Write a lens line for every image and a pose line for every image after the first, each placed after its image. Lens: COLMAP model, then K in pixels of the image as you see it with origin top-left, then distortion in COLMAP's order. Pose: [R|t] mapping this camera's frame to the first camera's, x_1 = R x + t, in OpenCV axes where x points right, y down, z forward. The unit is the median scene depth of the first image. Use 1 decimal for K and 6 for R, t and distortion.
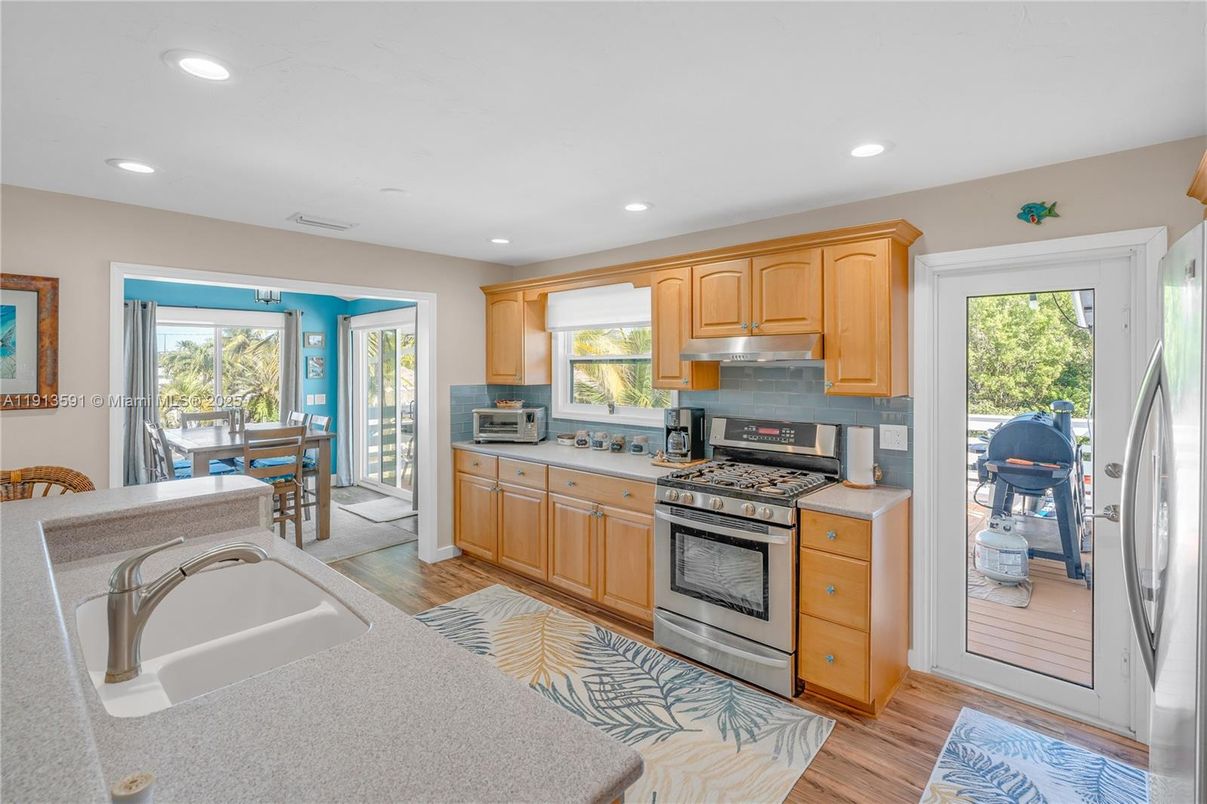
lens RADIAL K [[552.2, 0, 592.0], [0, 552.2, 371.3], [0, 0, 1]] dist [-0.002488, 0.000265]
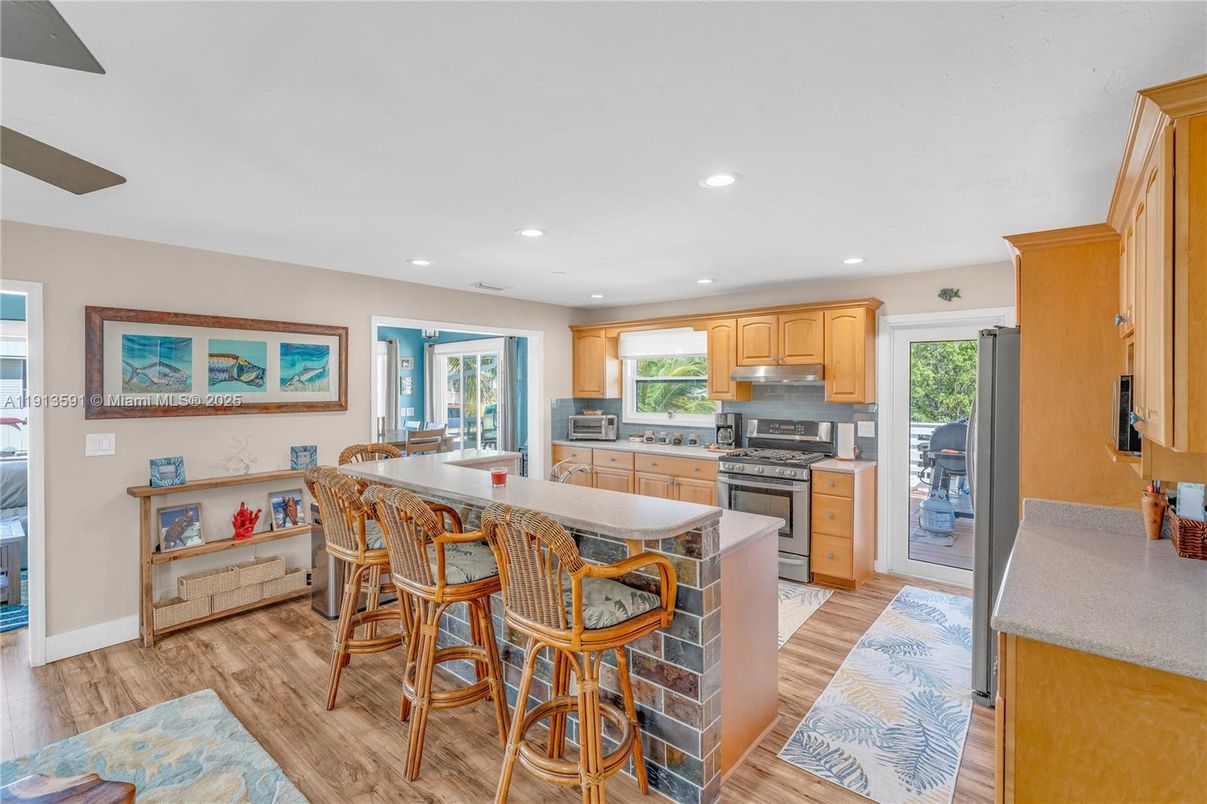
lens RADIAL K [[552.2, 0, 602.9], [0, 552.2, 393.6], [0, 0, 1]] dist [-0.002488, 0.000265]
pose [[0.998269, 0.000827, 0.058802, -0.291692], [-0.001100, 0.999989, 0.004618, 0.009315], [-0.058798, -0.004675, 0.998259, -0.520118]]
